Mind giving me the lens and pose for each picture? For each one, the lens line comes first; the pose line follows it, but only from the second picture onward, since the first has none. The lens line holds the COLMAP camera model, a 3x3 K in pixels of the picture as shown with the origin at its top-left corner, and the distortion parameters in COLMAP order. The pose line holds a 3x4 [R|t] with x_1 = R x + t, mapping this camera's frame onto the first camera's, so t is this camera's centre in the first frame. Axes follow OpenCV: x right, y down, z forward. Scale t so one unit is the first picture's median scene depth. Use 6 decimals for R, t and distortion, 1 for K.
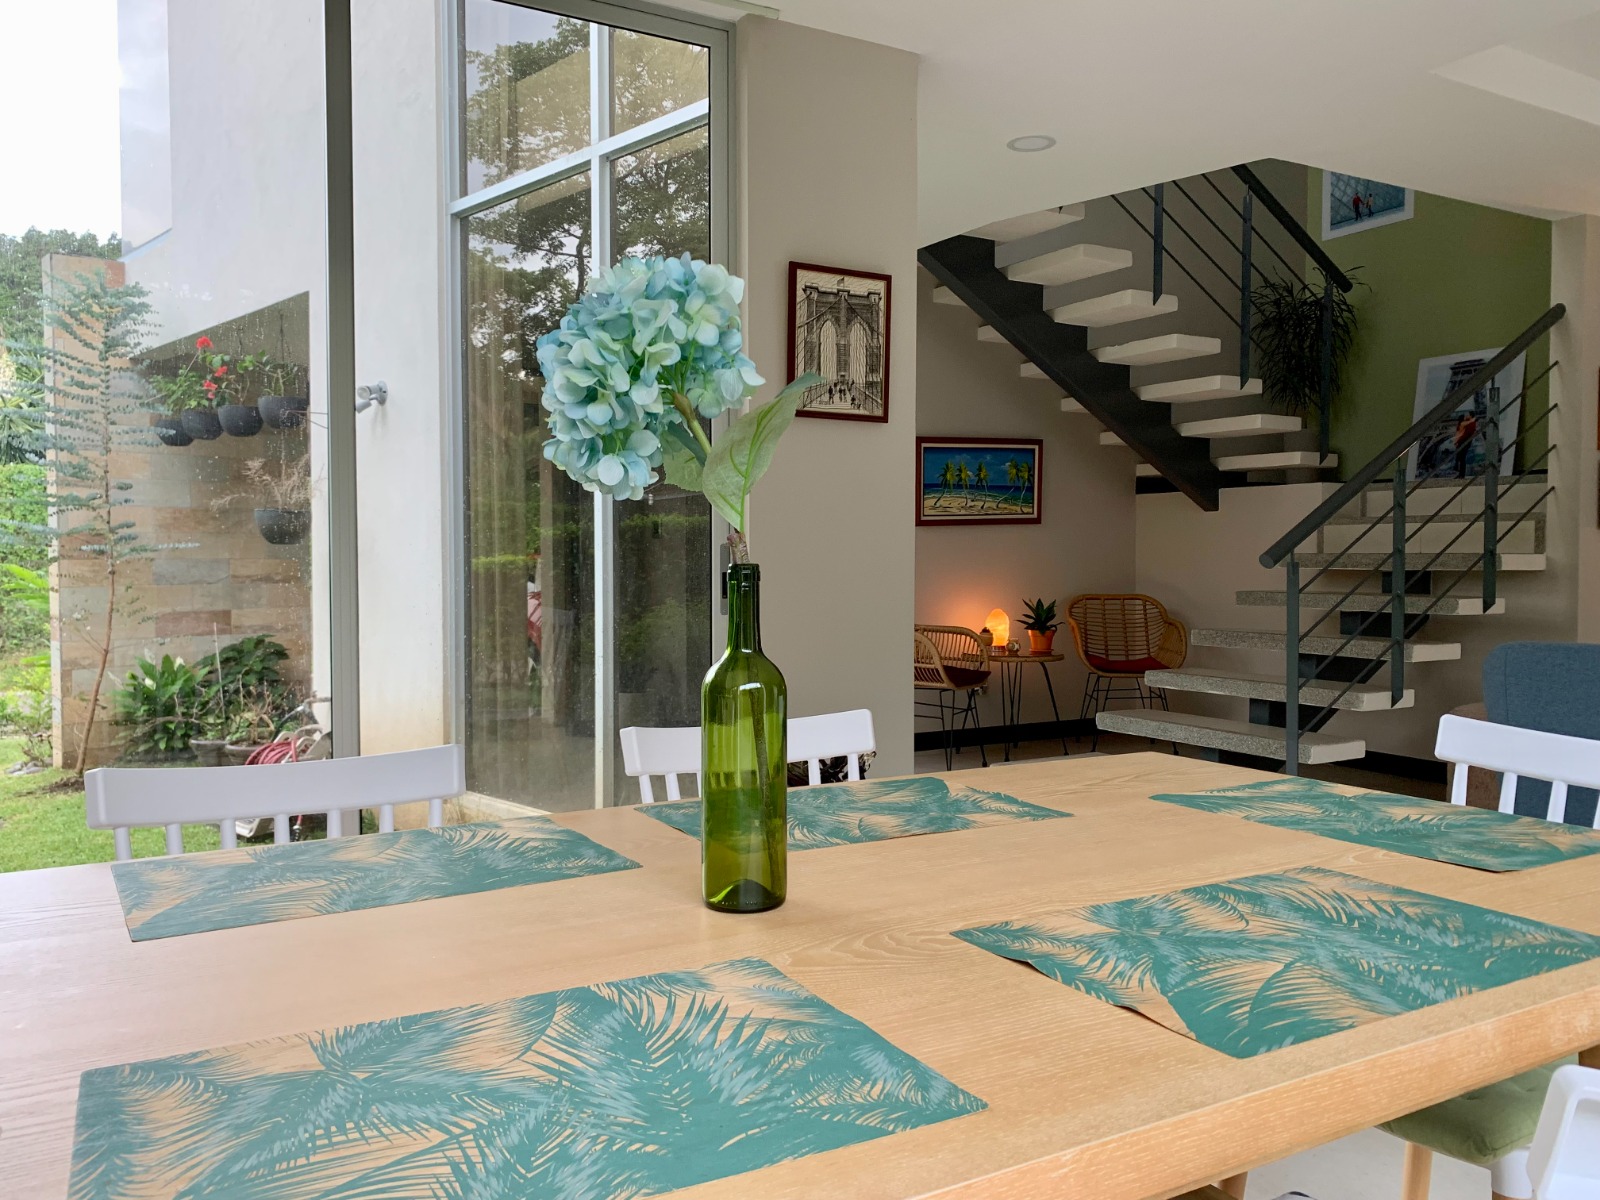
lens RADIAL K [[1222.8, 0, 772.7], [0, 1222.8, 618.6], [0, 0, 1]] dist [0.022864, -0.034290]
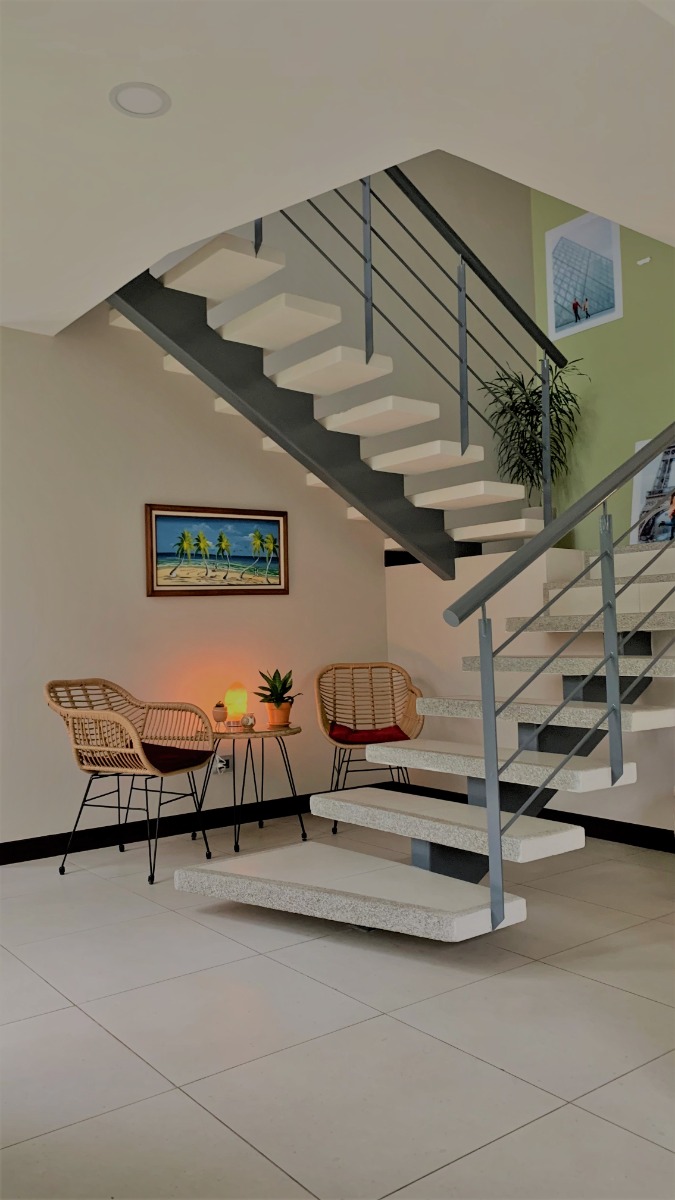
lens RADIAL K [[922.7, 0, 331.0], [0, 922.7, 602.1], [0, 0, 1]] dist [0.011450, -0.018104]
pose [[0.989812, -0.012679, 0.141816, 0.156048], [0.025770, 0.995530, -0.090860, -0.001905], [-0.140030, 0.093589, 0.985714, 0.267309]]
